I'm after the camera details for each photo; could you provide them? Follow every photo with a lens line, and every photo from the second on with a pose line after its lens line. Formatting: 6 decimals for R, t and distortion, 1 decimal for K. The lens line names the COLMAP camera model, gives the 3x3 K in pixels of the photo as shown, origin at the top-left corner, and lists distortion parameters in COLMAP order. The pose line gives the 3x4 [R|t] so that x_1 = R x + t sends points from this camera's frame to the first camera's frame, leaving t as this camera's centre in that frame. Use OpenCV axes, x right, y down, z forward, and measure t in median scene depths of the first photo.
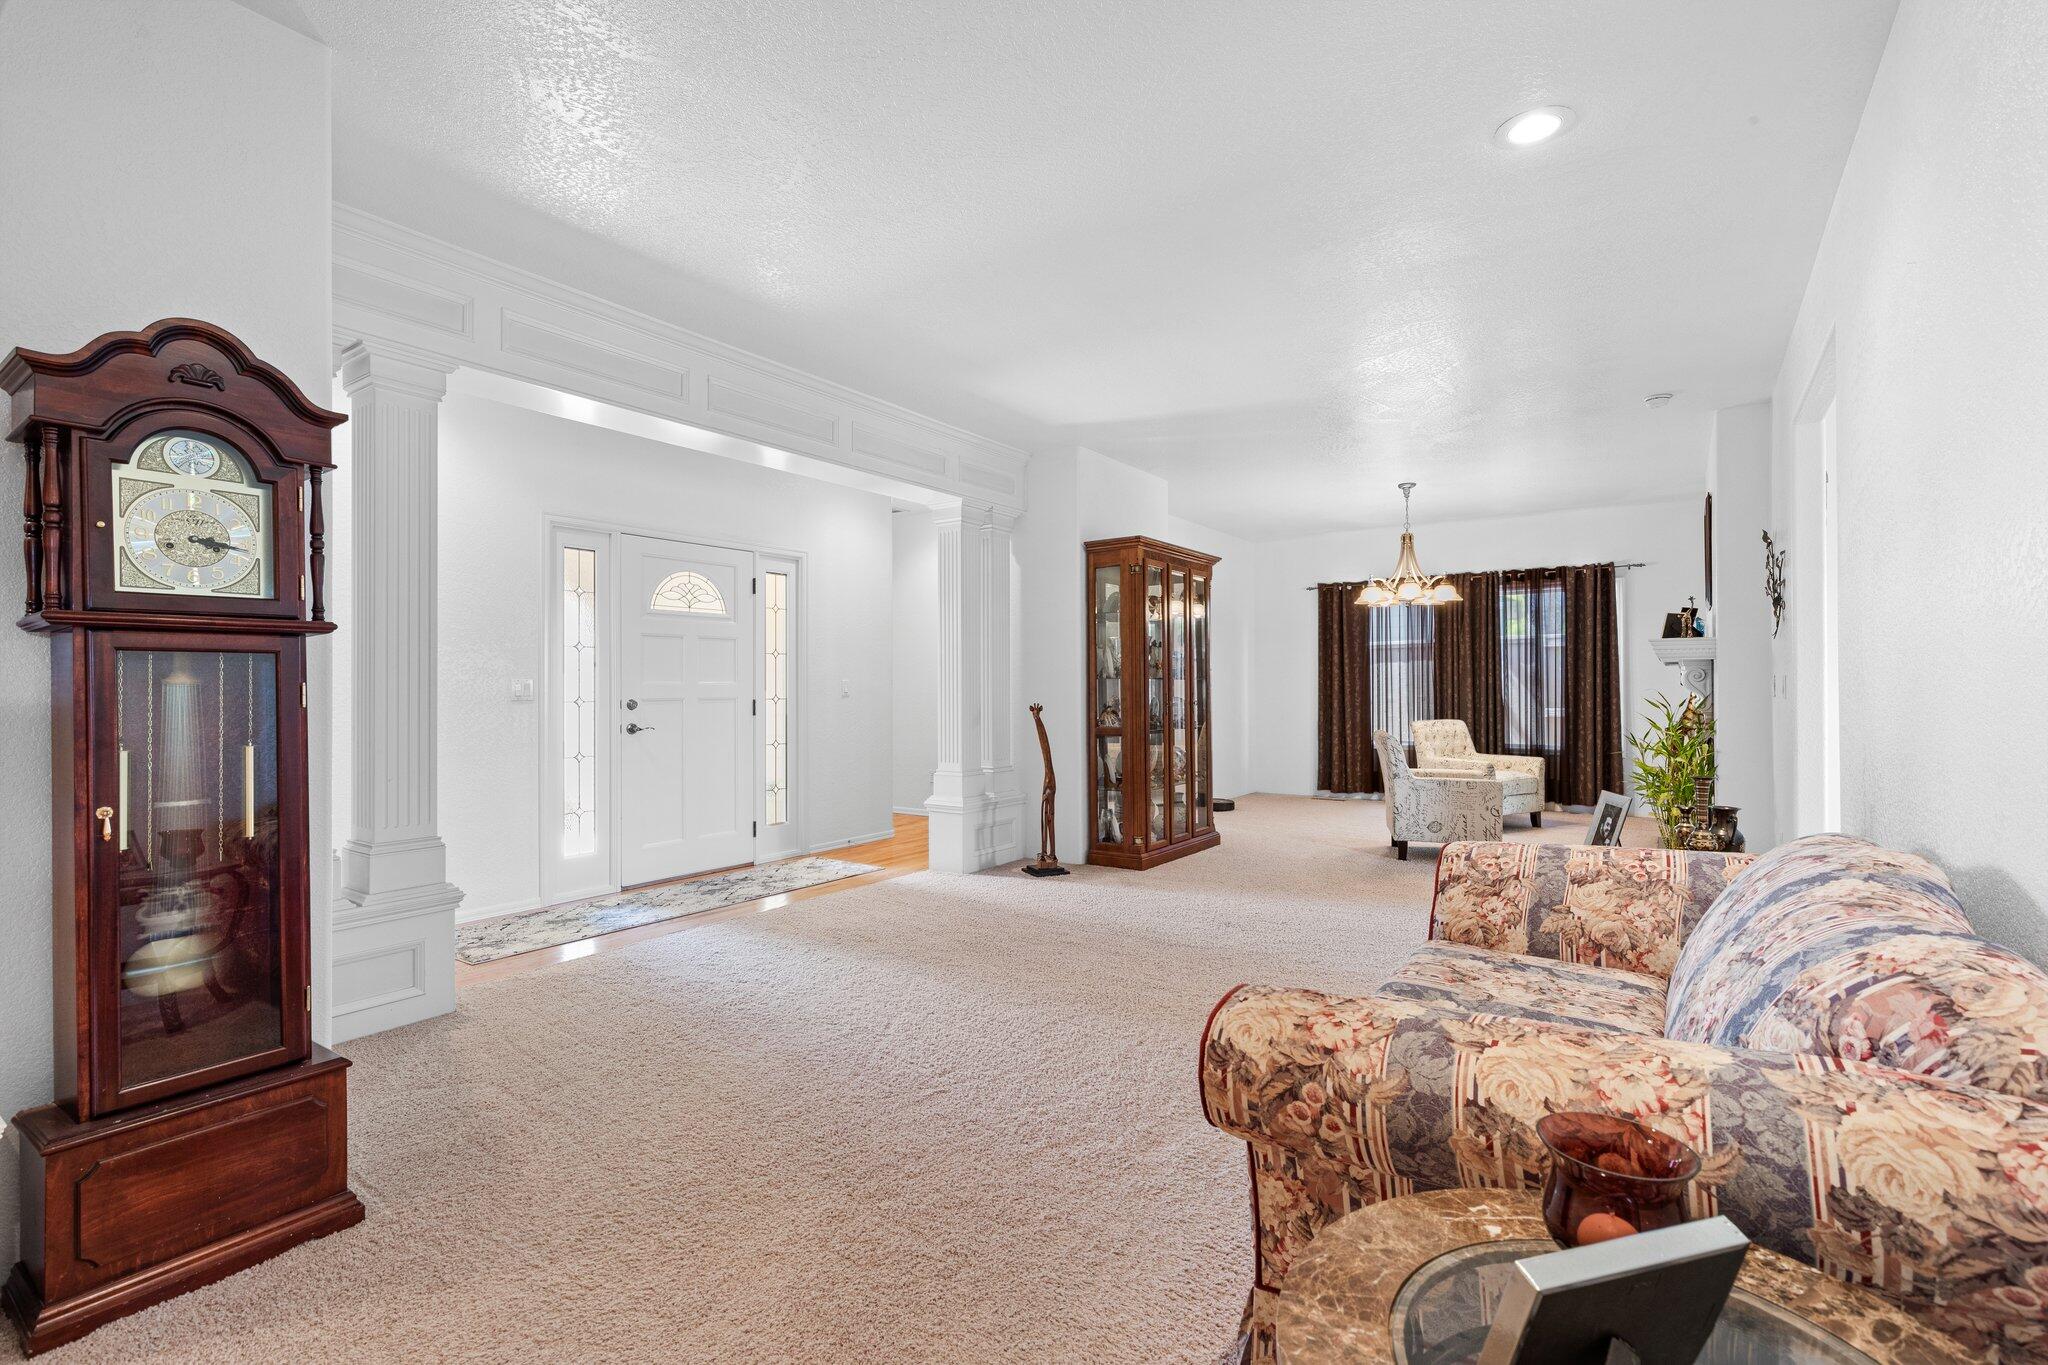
lens RADIAL K [[919.0, 0, 1039.3], [0, 919.0, 685.7], [0, 0, 1]] dist [0.008987, -0.002048]
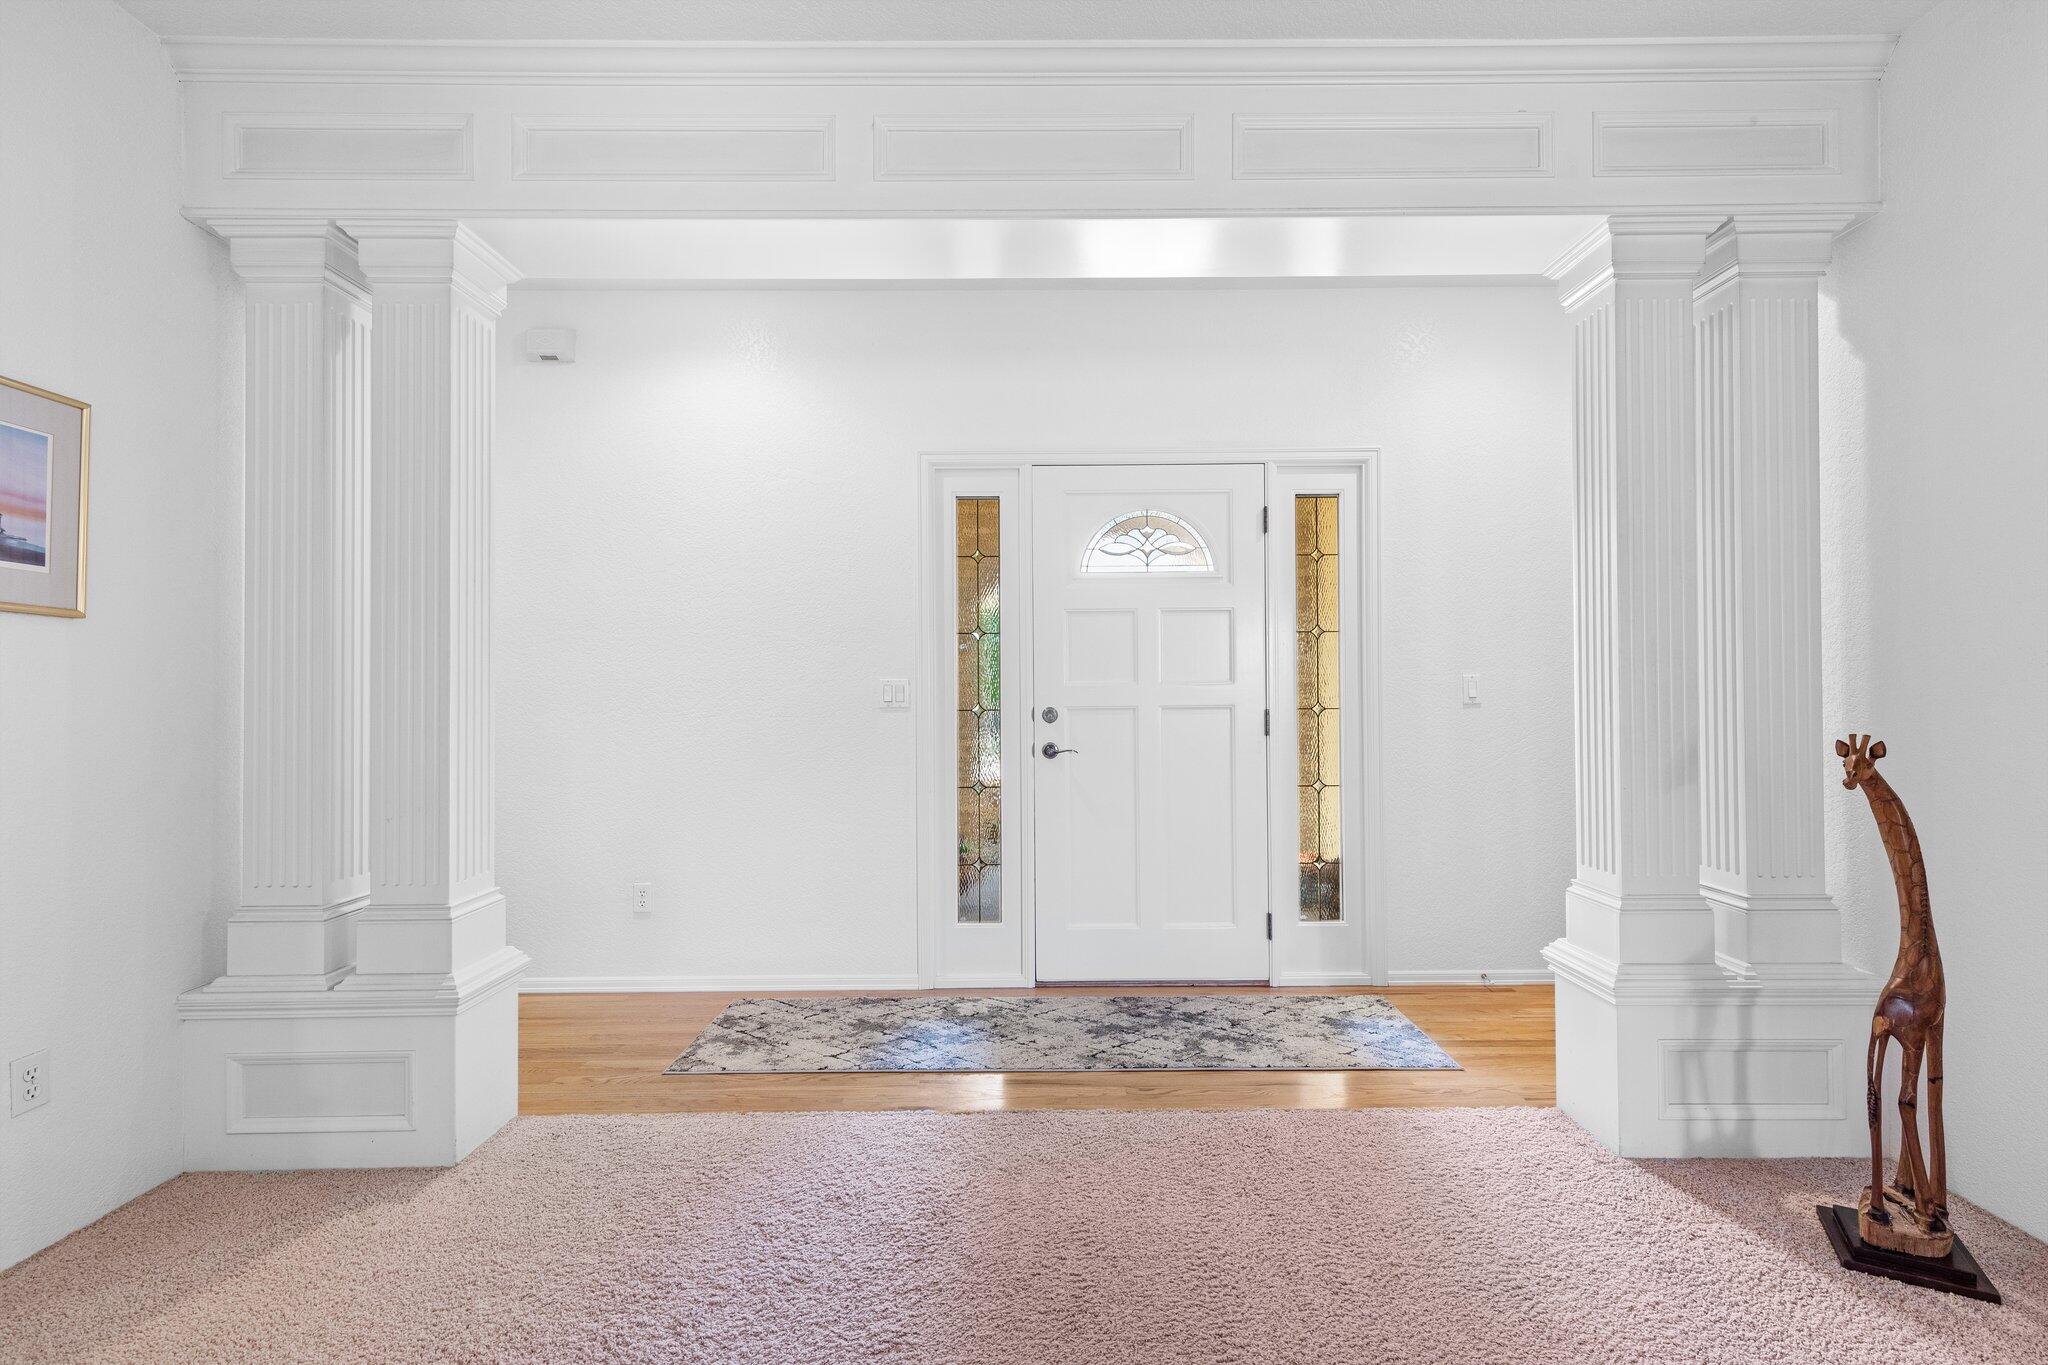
lens RADIAL K [[919.0, 0, 1035.3], [0, 919.0, 683.3], [0, 0, 1]] dist [0.008987, -0.002048]
pose [[0.572927, -0.008389, -0.819563, 0.093620], [0.003768, 0.999964, -0.007602, 0.002157], [0.819598, 0.001267, 0.572938, 0.522576]]
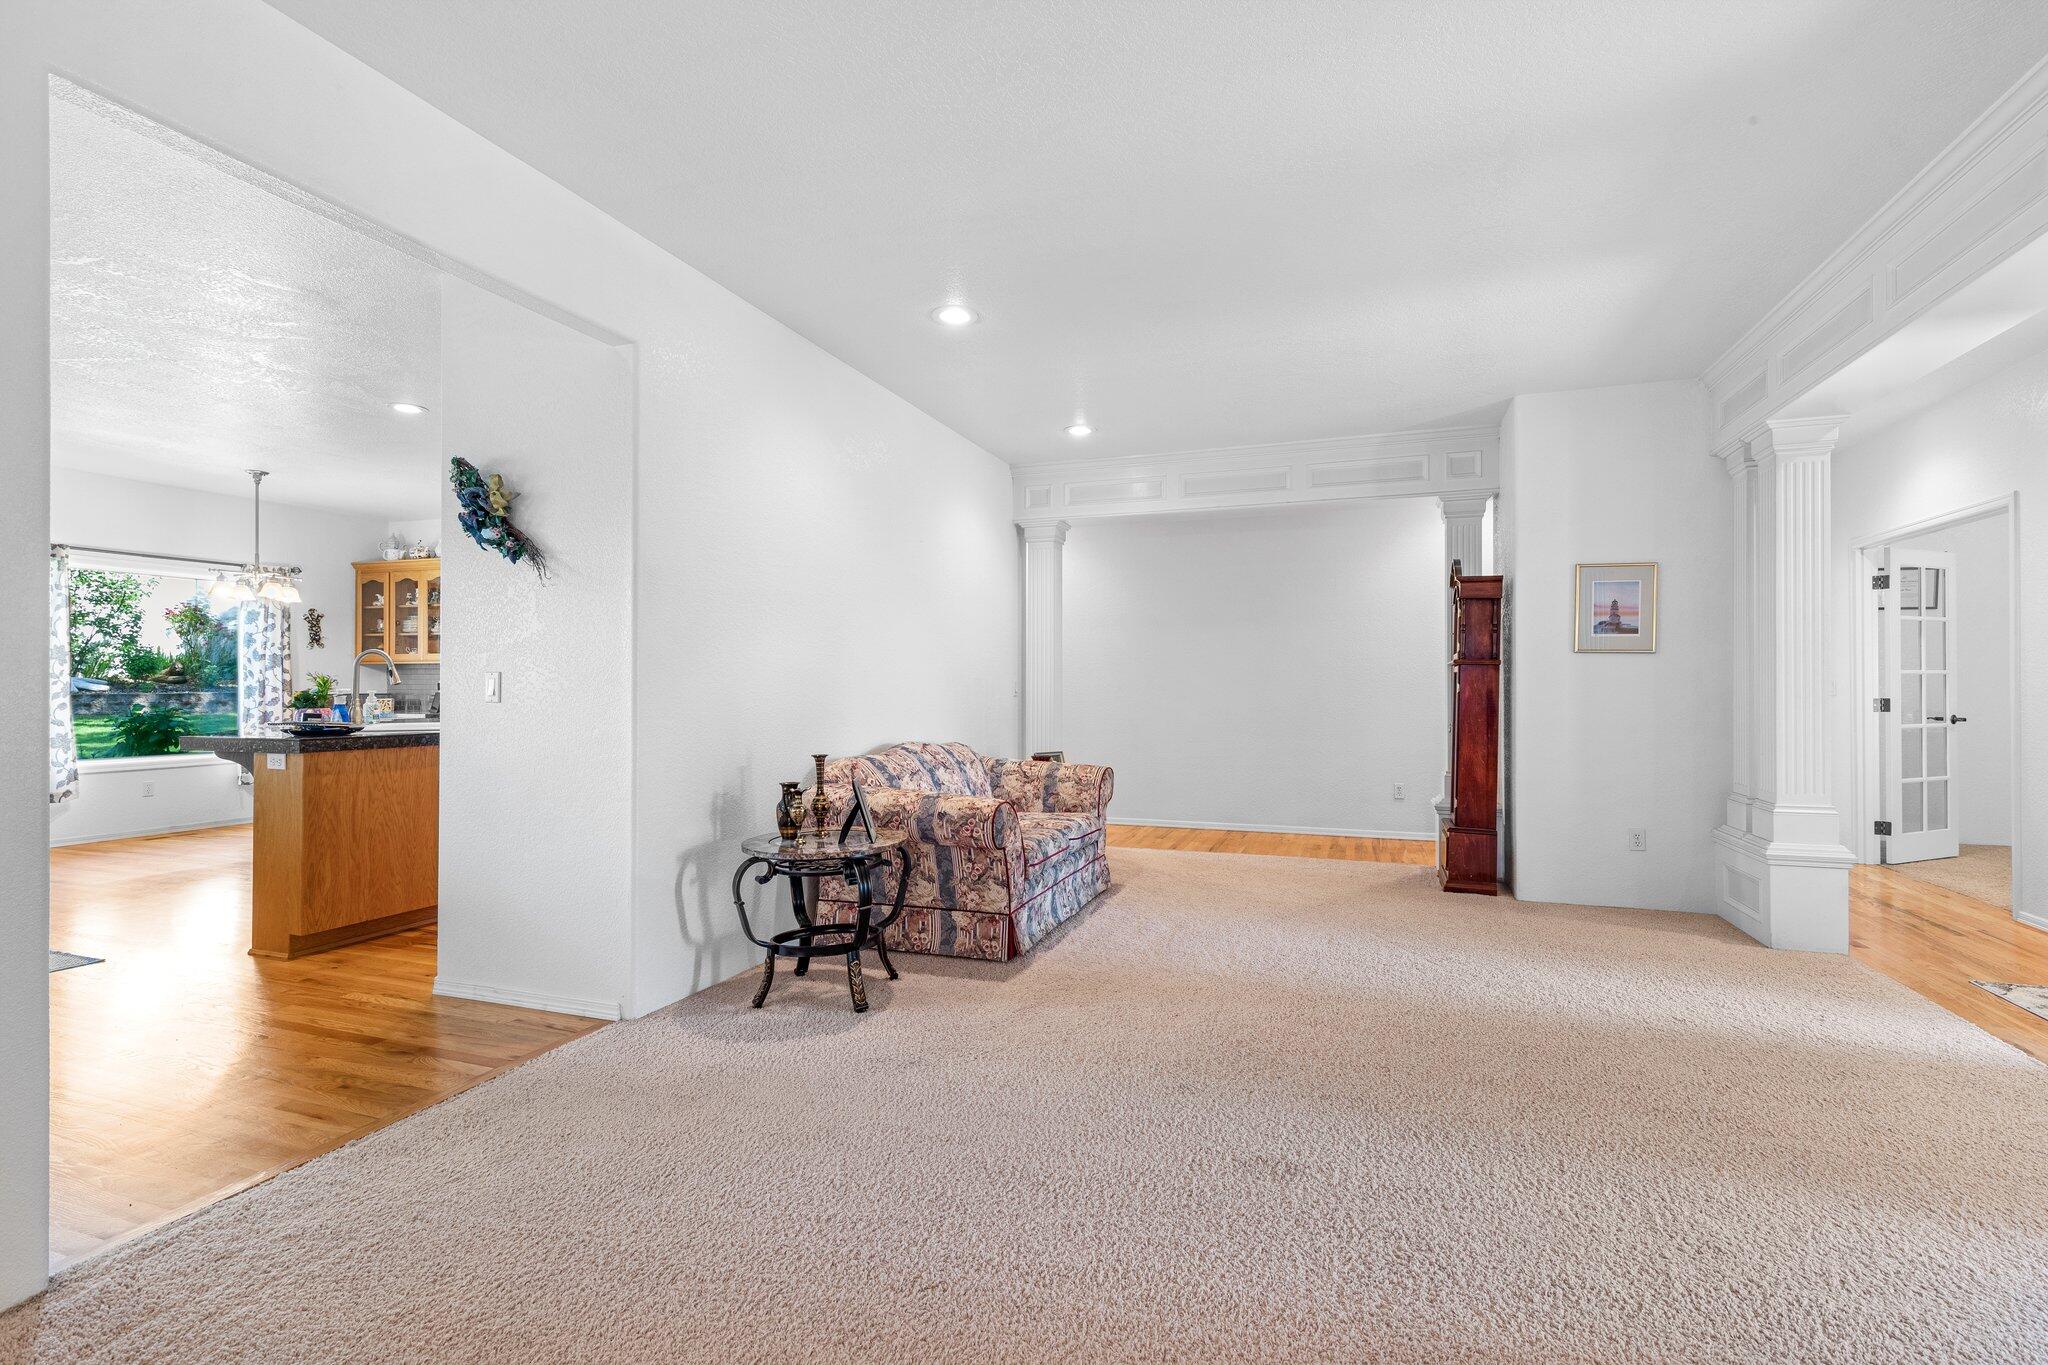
lens RADIAL K [[919.0, 0, 1031.4], [0, 919.0, 680.8], [0, 0, 1]] dist [0.008987, -0.002048]
pose [[-0.965693, 0.003354, -0.259664, 0.343028], [0.004998, 0.999971, -0.005672, 0.000267], [0.259638, -0.006775, -0.965682, 1.050266]]
